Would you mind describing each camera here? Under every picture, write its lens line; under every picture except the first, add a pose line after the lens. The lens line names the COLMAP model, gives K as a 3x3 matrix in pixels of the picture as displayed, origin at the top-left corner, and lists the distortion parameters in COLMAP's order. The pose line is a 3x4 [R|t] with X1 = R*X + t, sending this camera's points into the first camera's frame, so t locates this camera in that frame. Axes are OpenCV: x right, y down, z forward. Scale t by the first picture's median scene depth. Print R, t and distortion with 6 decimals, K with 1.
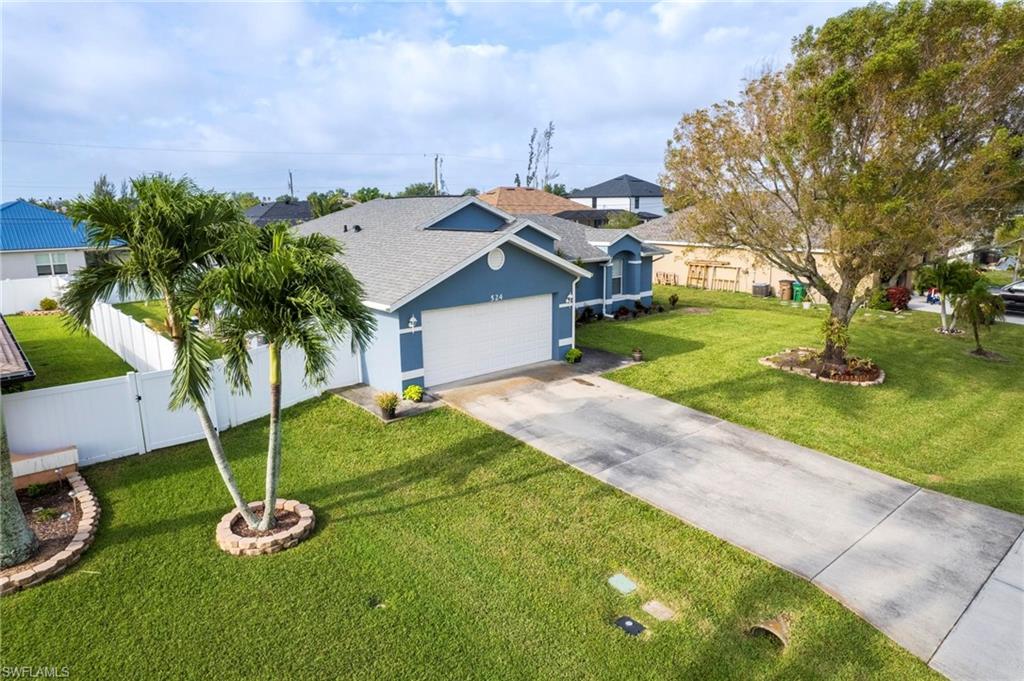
lens RADIAL K [[656.6, 0, 512.0], [0, 656.6, 340.5], [0, 0, 1]] dist [-0.077104, 0.074115]
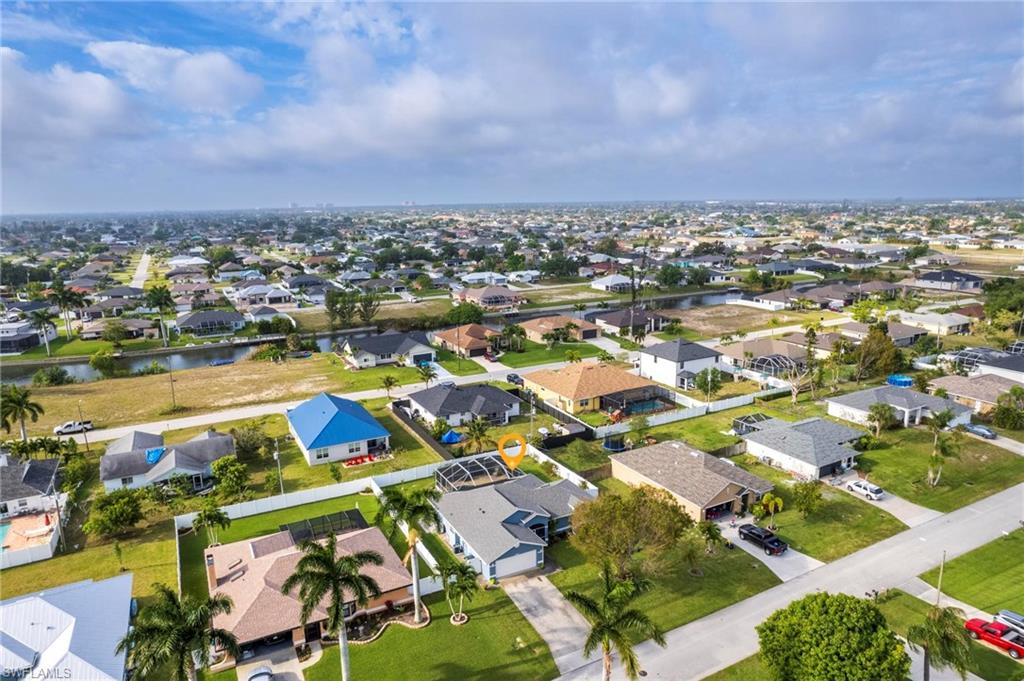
lens RADIAL K [[656.6, 0, 512.0], [0, 656.6, 340.5], [0, 0, 1]] dist [-0.077104, 0.074115]
pose [[0.972864, 0.044627, -0.227032, 0.967258], [-0.042405, 0.998993, 0.014658, -1.752820], [0.227458, -0.004633, 0.973777, -3.419640]]
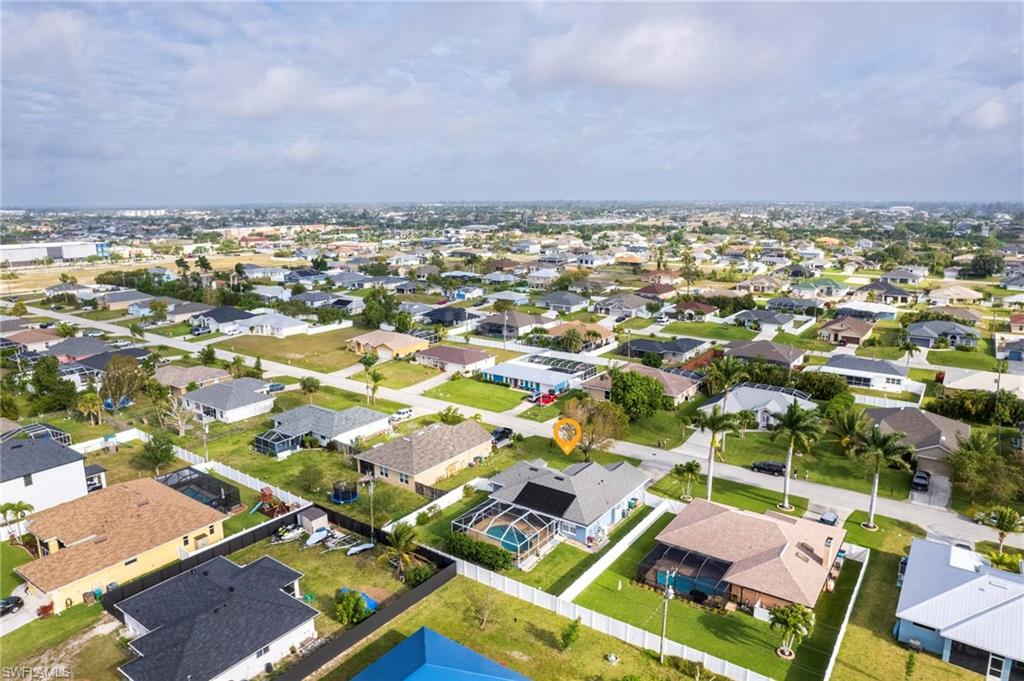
lens RADIAL K [[656.6, 0, 512.0], [0, 656.6, 340.5], [0, 0, 1]] dist [-0.077104, 0.074115]
pose [[-0.226040, -0.190937, 0.955222, -5.872868], [0.202924, 0.949859, 0.237884, -3.206916], [-0.952747, 0.247609, -0.175960, 3.248386]]
